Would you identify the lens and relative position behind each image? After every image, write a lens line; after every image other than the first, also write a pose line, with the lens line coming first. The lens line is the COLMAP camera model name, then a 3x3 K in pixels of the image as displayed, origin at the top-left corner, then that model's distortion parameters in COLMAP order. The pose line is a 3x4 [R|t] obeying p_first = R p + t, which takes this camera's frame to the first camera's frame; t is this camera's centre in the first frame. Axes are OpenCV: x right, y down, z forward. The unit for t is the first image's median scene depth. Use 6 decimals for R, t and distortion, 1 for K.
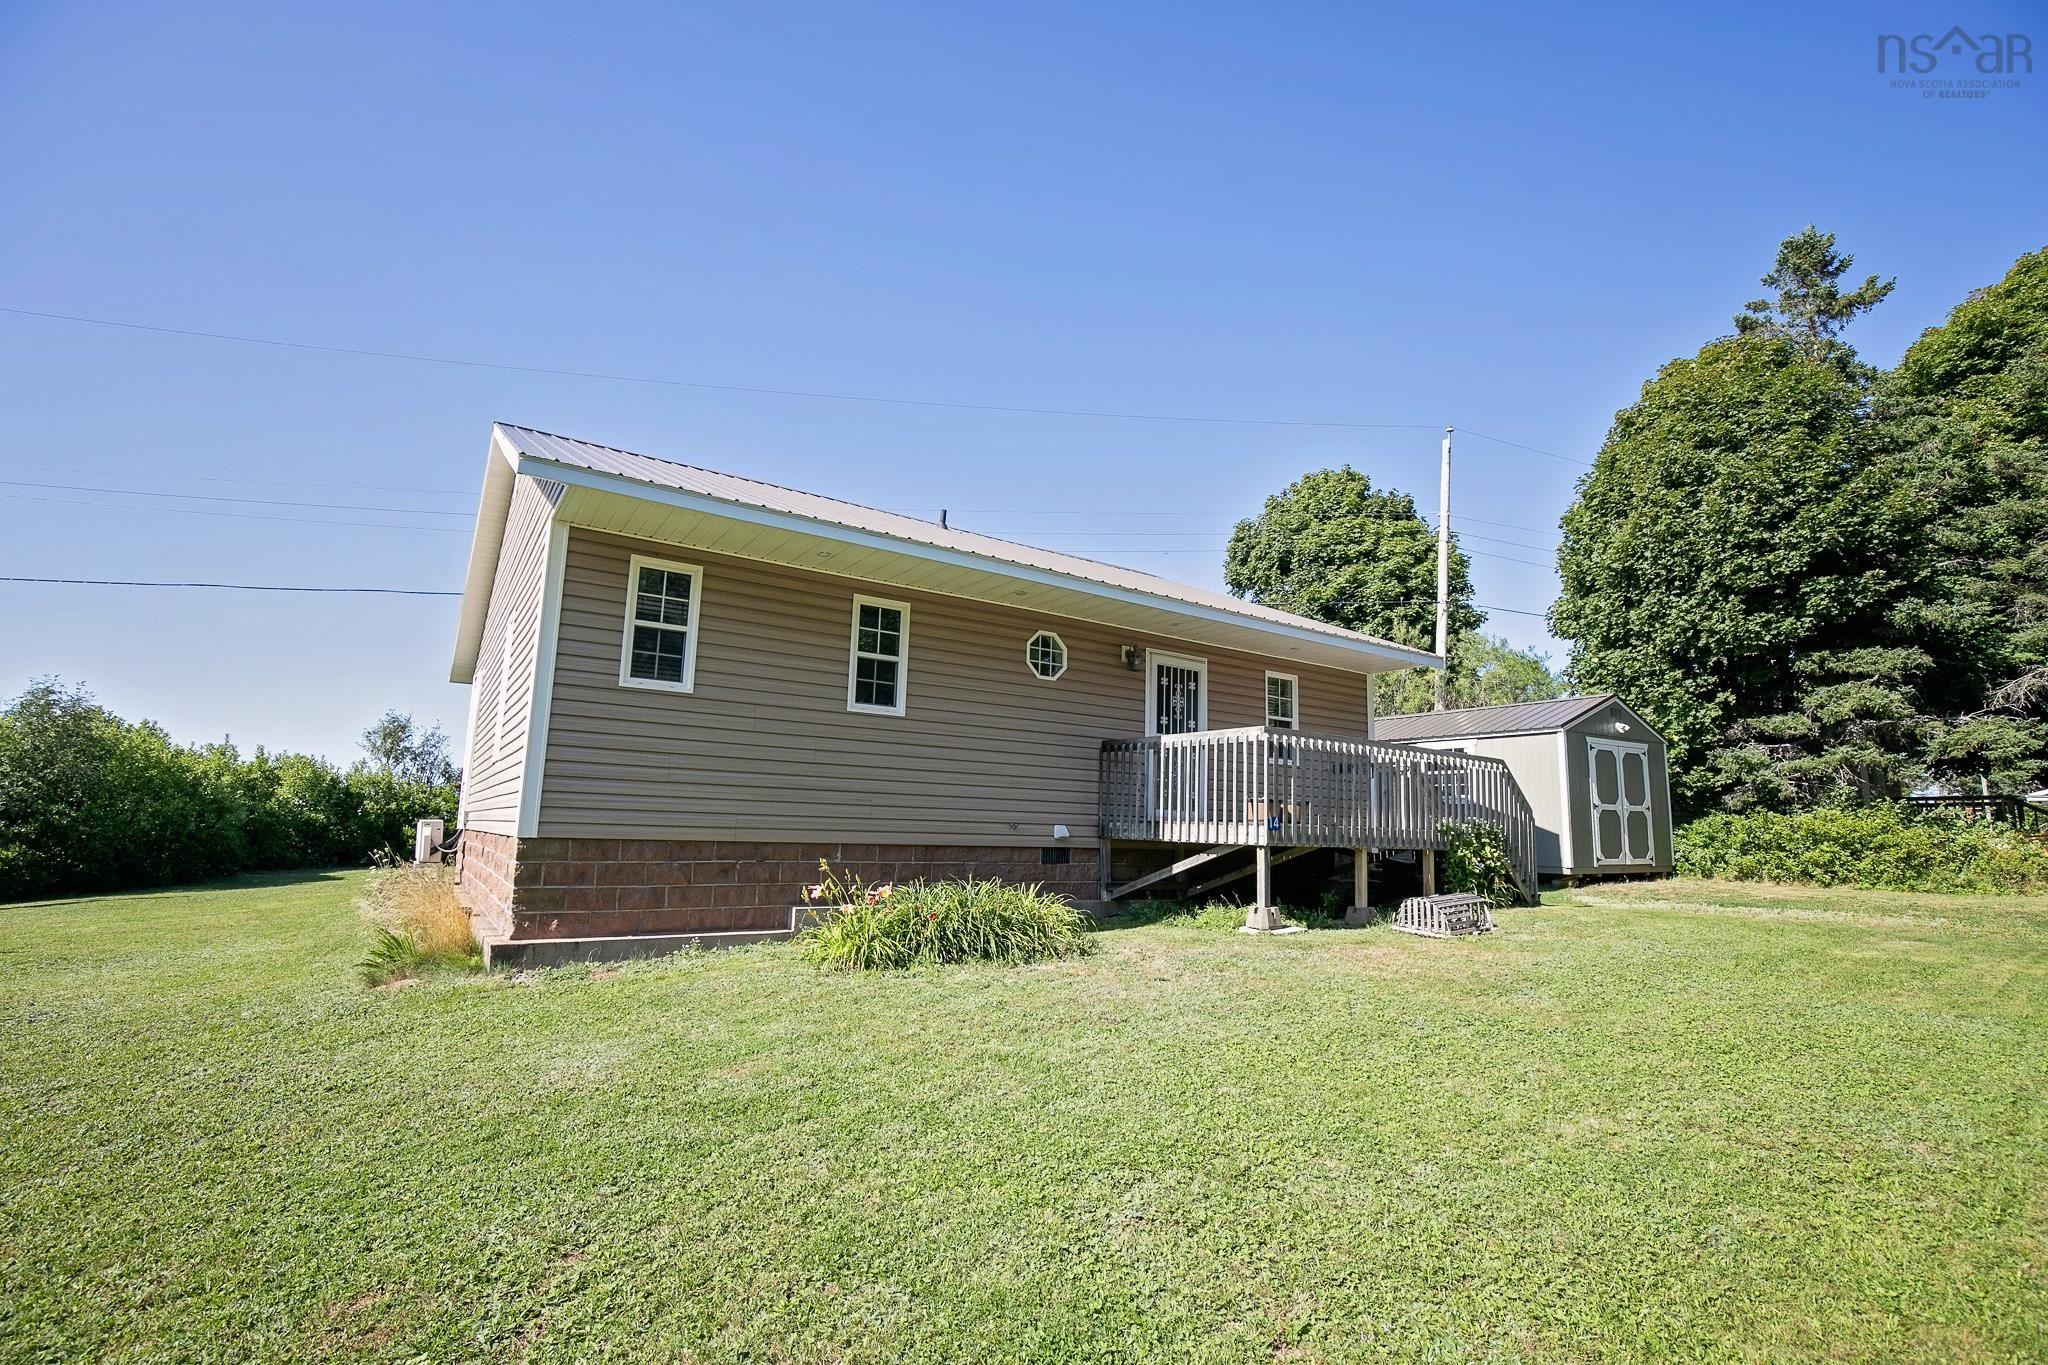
lens RADIAL K [[928.5, 0, 1025.0], [0, 928.5, 685.4], [0, 0, 1]] dist [-0.025834, 0.003895]
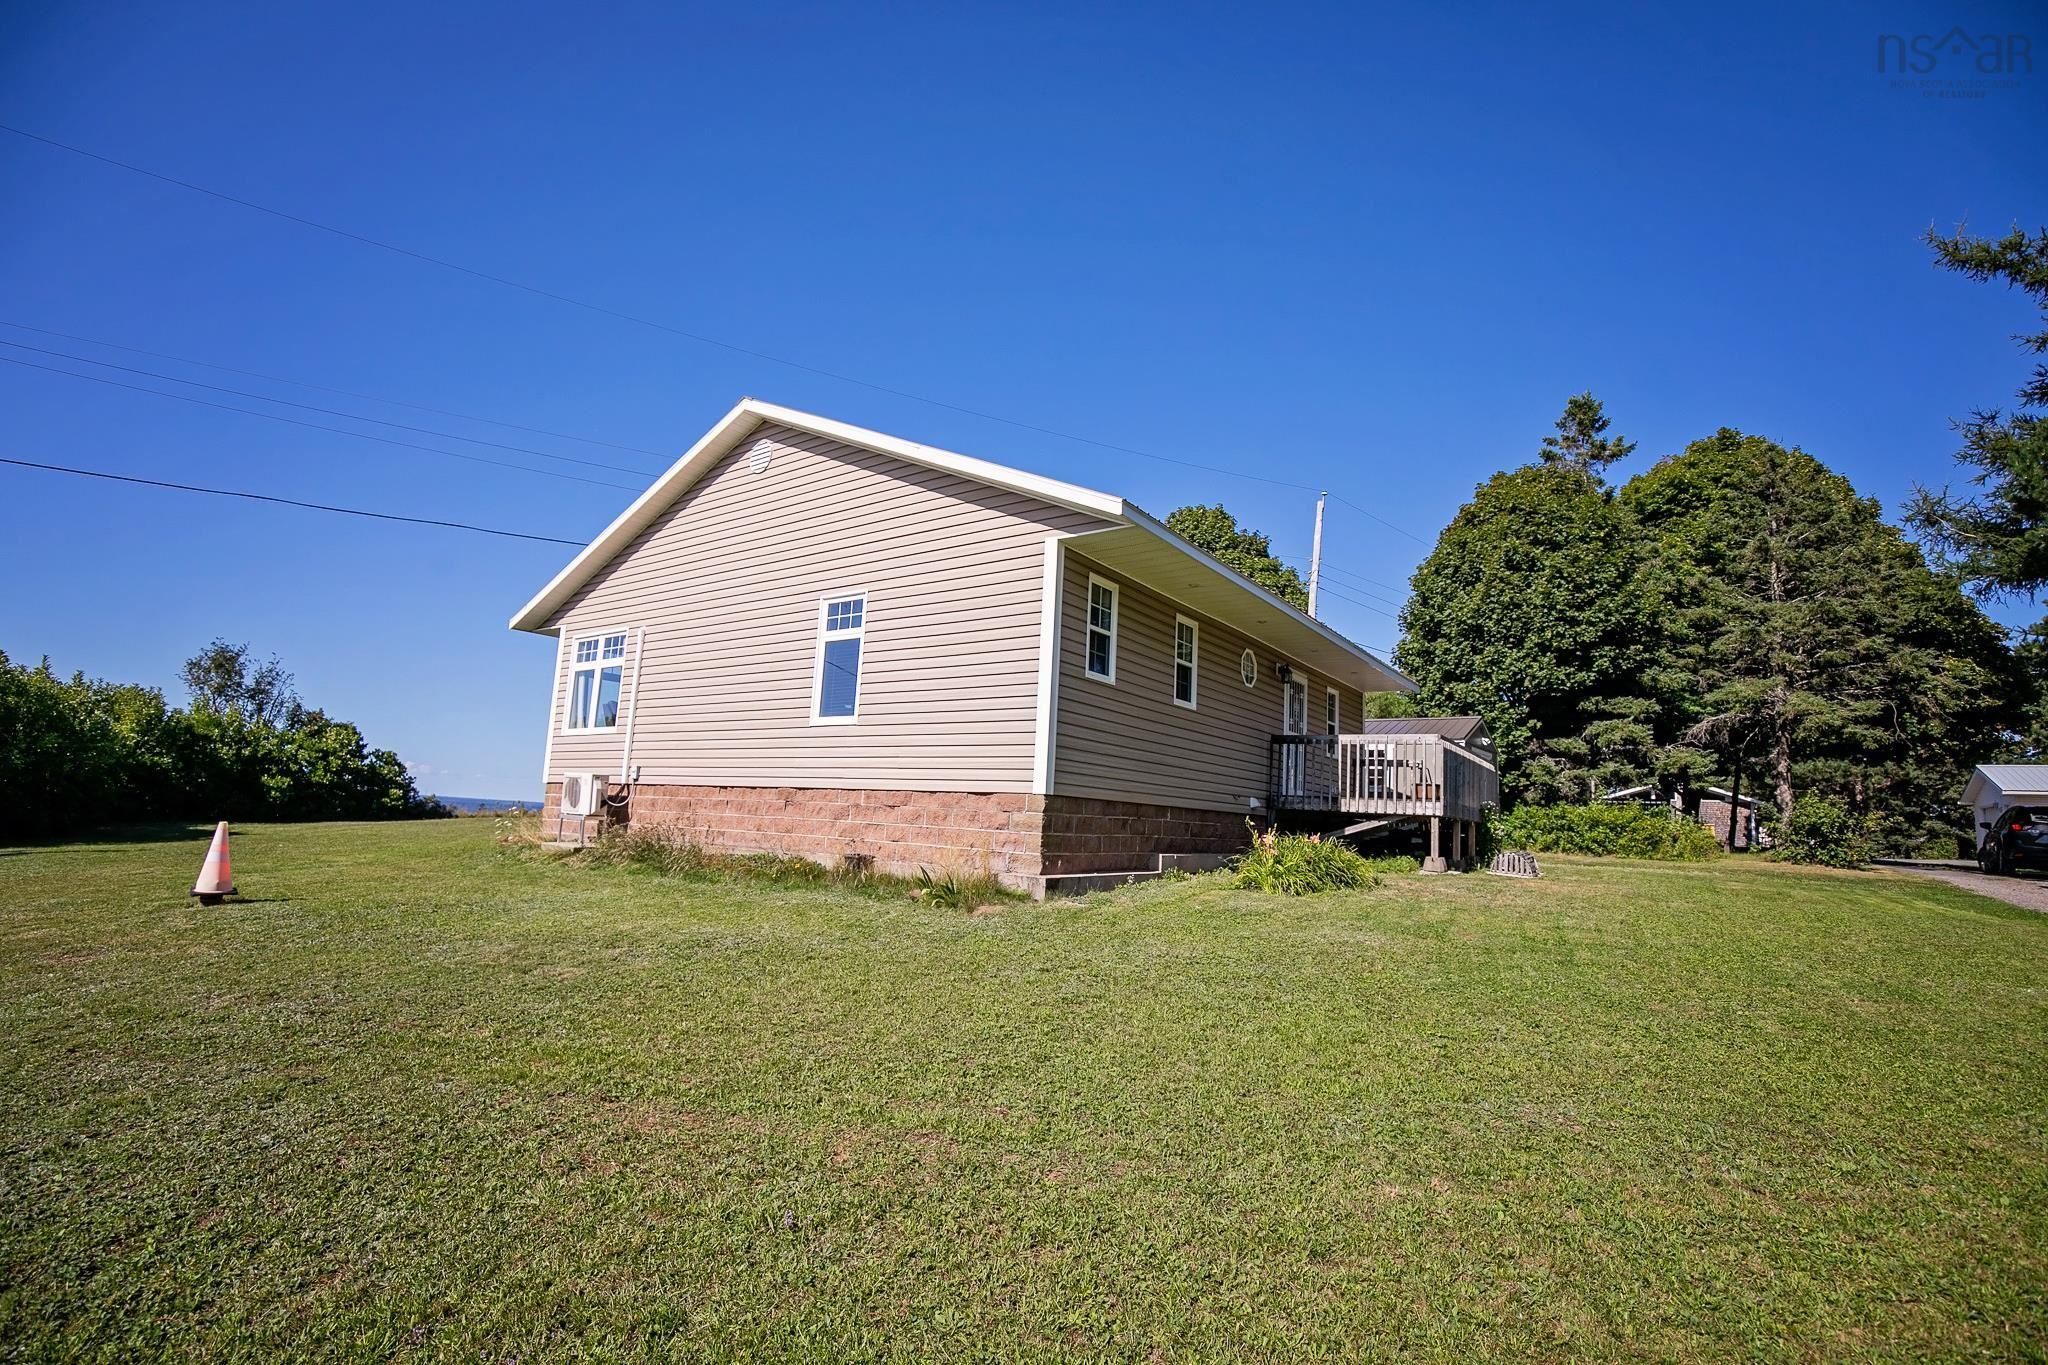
lens RADIAL K [[928.5, 0, 1017.7], [0, 928.5, 686.4], [0, 0, 1]] dist [-0.025834, 0.003895]
pose [[0.941244, 0.071450, 0.330084, -0.481916], [-0.079831, 0.996738, 0.011886, 0.002864], [-0.328158, -0.037538, 0.943877, -0.084140]]
